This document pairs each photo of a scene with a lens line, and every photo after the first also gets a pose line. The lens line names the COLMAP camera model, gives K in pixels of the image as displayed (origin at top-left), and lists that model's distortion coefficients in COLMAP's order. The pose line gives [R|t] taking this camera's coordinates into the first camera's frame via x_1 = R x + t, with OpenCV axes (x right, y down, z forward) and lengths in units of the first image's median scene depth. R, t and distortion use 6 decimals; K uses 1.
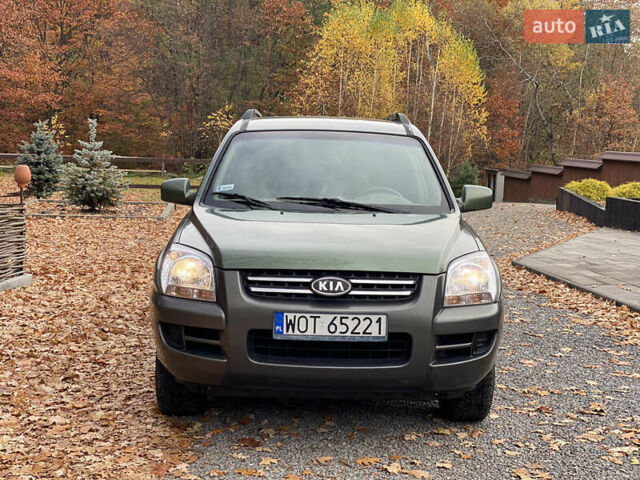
lens RADIAL K [[948.6, 0, 318.0], [0, 948.6, 235.1], [0, 0, 1]] dist [0.176264, -0.404313]
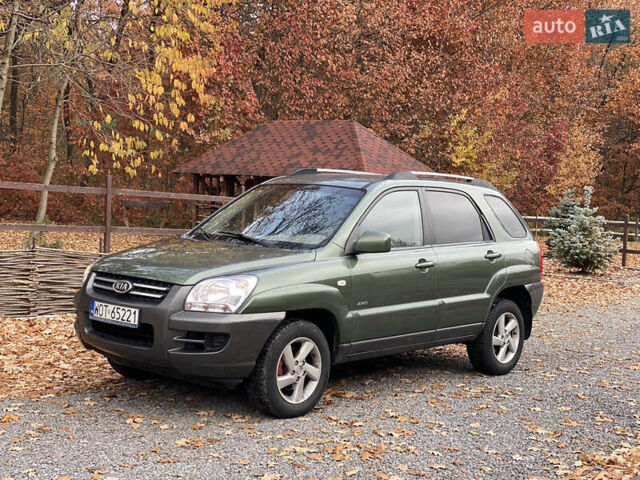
lens RADIAL K [[948.6, 0, 318.0], [0, 948.6, 235.1], [0, 0, 1]] dist [0.176264, -0.404313]
pose [[0.733039, 0.043314, -0.678806, 1.093956], [-0.094164, 0.994823, -0.038208, 0.003519], [0.673637, 0.091927, 0.733323, 0.121895]]
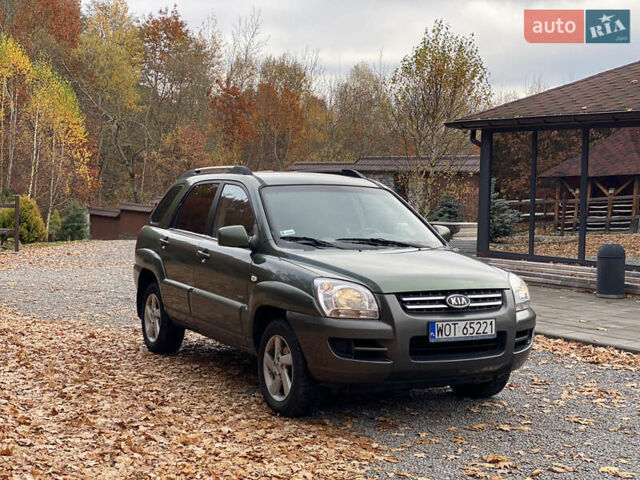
lens RADIAL K [[948.6, 0, 318.0], [0, 948.6, 235.1], [0, 0, 1]] dist [0.176264, -0.404313]
pose [[0.887496, -0.030367, 0.459814, -0.726943], [0.048120, 0.998478, -0.026935, -0.013197], [-0.458297, 0.046031, 0.887606, -0.128114]]
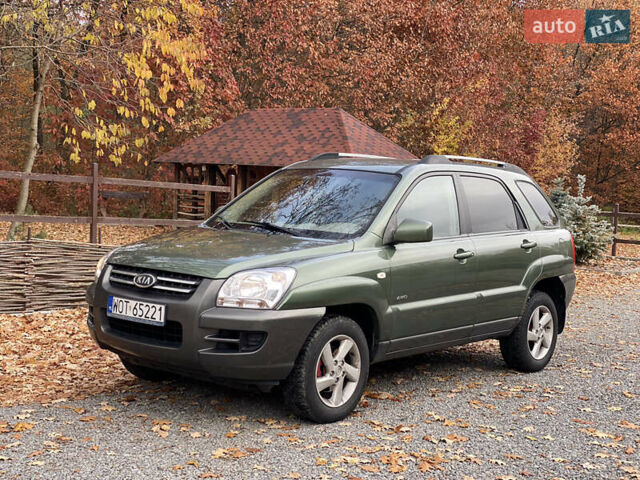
lens RADIAL K [[948.6, 0, 318.0], [0, 948.6, 235.1], [0, 0, 1]] dist [0.176264, -0.404313]
pose [[0.755205, 0.046834, -0.653813, 0.949804], [-0.089521, 0.995468, -0.032096, 0.011540], [0.649347, 0.082769, 0.755975, 0.144598]]
